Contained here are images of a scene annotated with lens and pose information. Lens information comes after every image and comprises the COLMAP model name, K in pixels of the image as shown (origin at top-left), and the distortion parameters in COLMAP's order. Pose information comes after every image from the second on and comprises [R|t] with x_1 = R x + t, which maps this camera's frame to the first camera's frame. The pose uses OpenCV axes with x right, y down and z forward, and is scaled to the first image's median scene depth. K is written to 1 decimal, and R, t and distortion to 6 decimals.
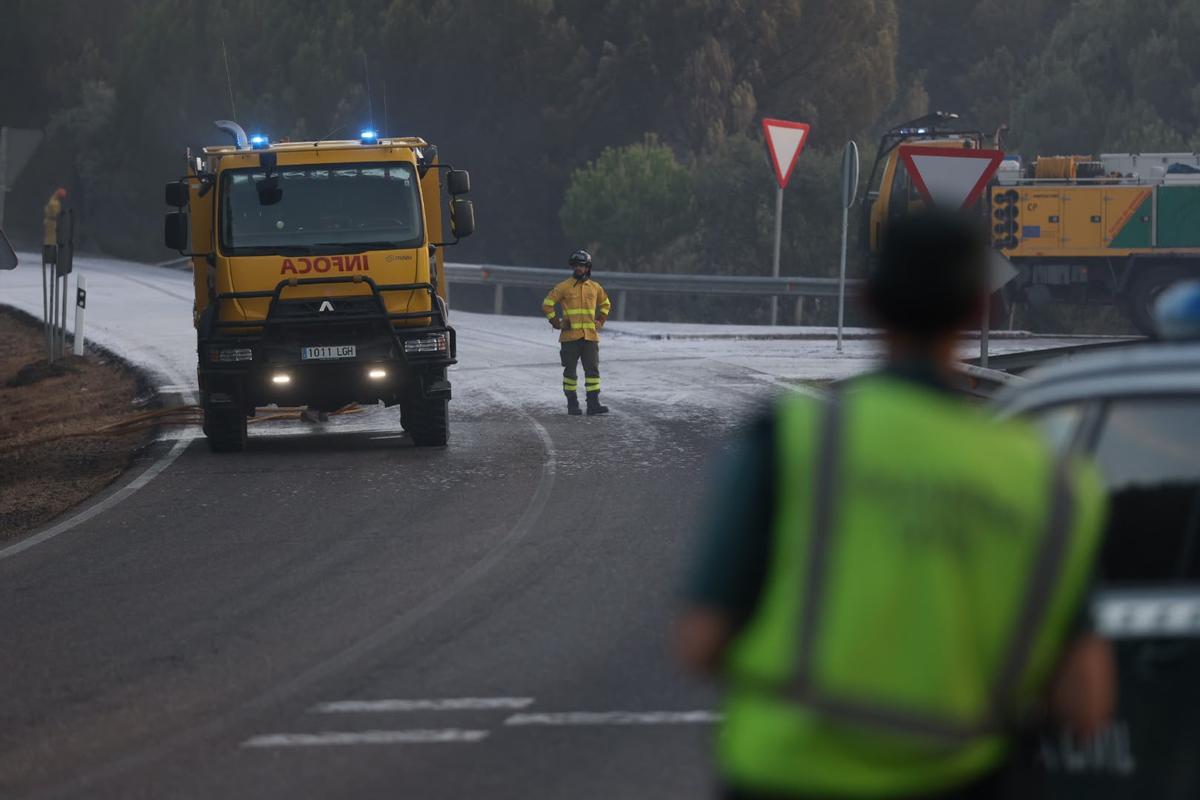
lens RADIAL K [[6816.9, 0, 581.4], [0, 6816.9, 401.6], [0, 0, 1]] dist [2.303782, -18.085988]
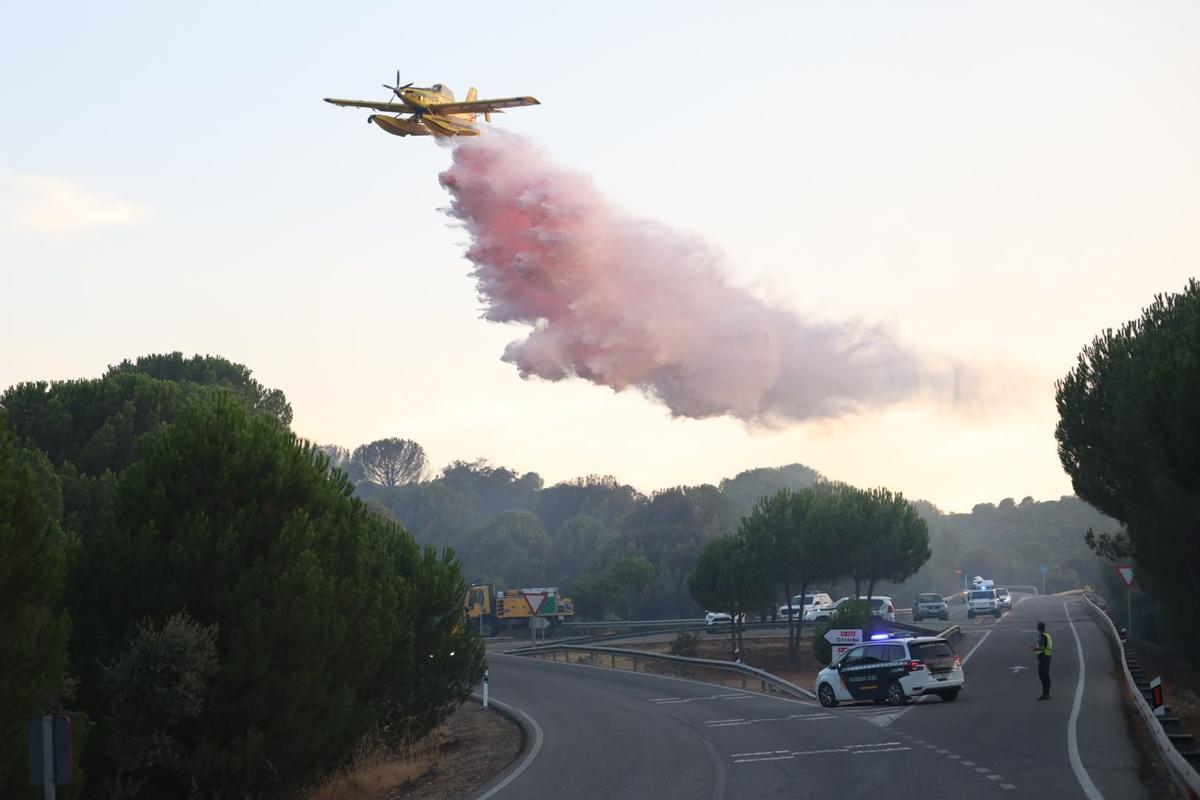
lens RADIAL K [[3833.5, 0, 572.2], [0, 3833.5, 400.0], [0, 0, 1]] dist [0.271257, -1.271601]
pose [[0.970647, -0.029130, 0.238738, -0.419040], [0.045407, 0.996982, -0.062965, -0.006257], [-0.236184, 0.071958, 0.969040, -1.100966]]
